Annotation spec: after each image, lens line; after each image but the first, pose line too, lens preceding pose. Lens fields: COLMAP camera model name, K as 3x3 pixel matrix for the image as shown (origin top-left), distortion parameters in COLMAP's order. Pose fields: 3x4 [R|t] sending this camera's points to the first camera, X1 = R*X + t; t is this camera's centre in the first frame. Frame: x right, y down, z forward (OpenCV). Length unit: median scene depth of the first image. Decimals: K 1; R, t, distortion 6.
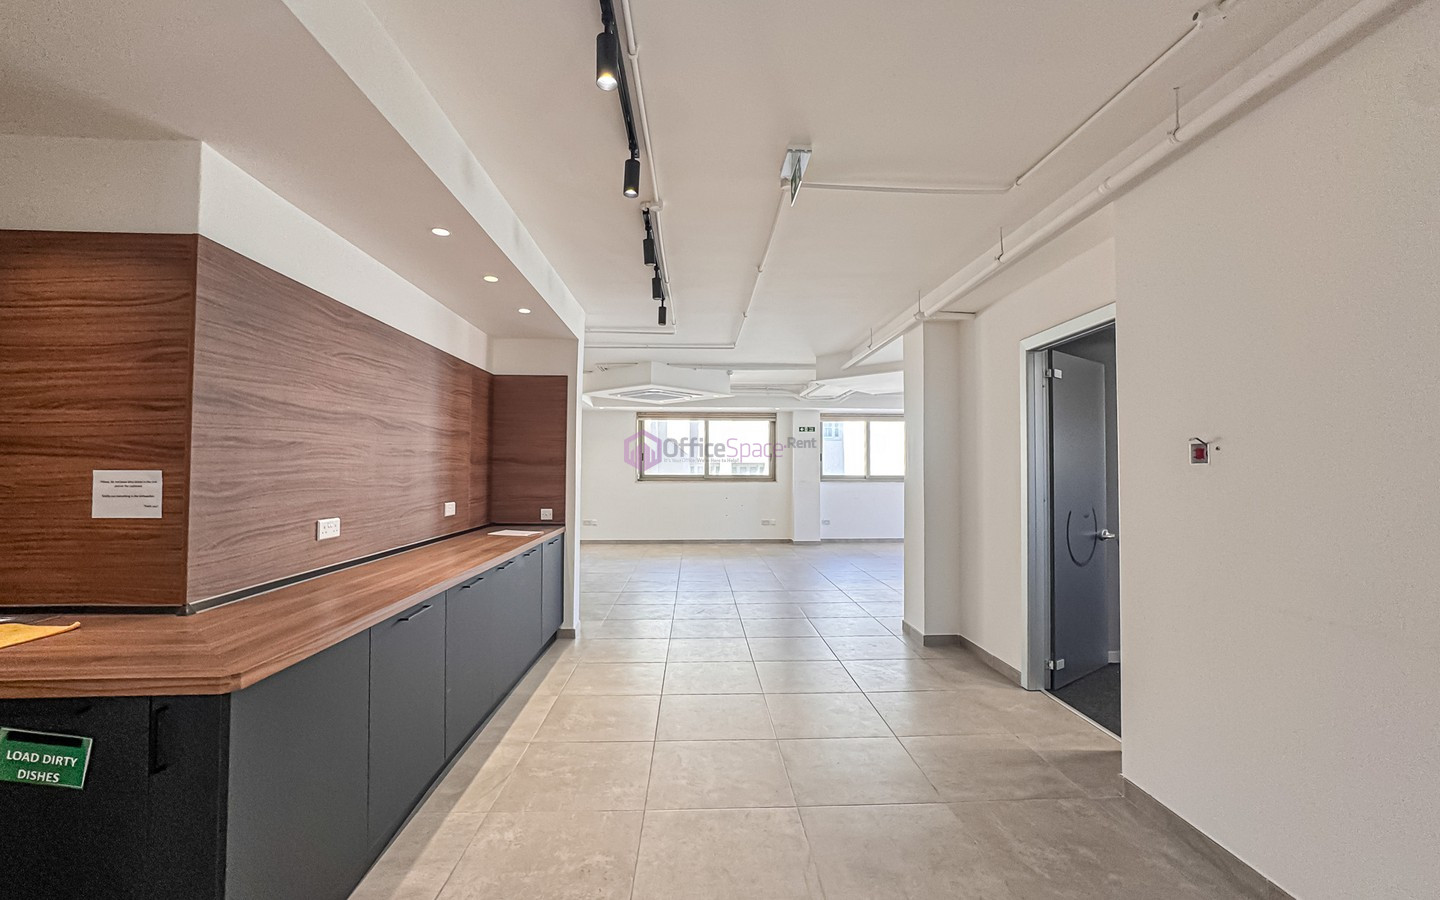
lens RADIAL K [[586.6, 0, 719.2], [0, 586.6, 455.1], [0, 0, 1]] dist [0.001091, 0.000343]
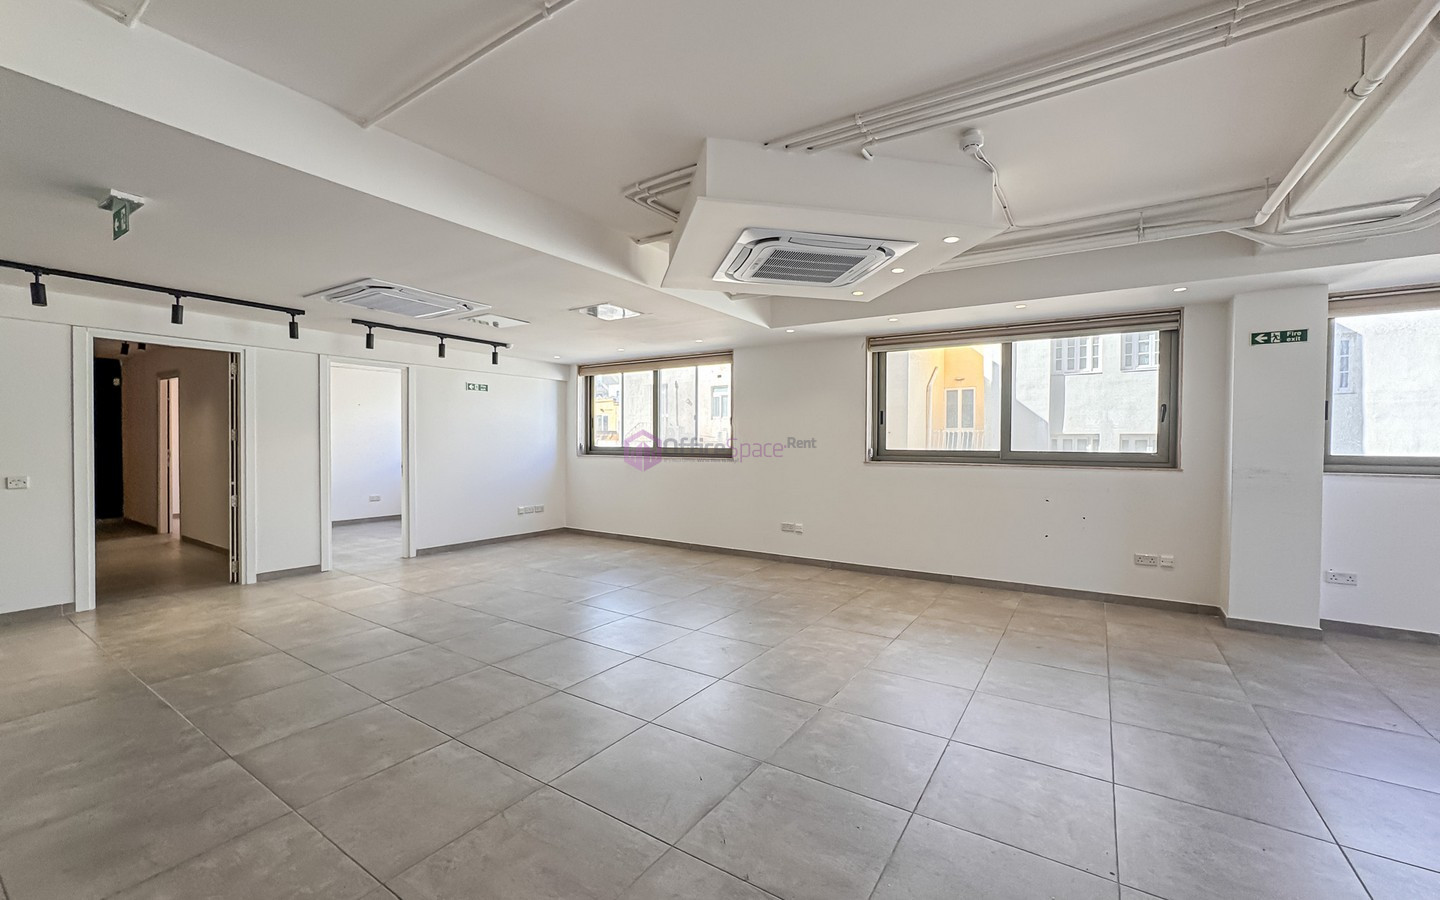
lens RADIAL K [[586.6, 0, 725.7], [0, 586.6, 449.6], [0, 0, 1]] dist [0.001091, 0.000343]
pose [[0.828989, 0.009984, -0.559176, 0.062731], [0.009394, 0.999451, 0.031773, 0.014206], [0.559186, -0.031592, 0.828440, 0.457117]]
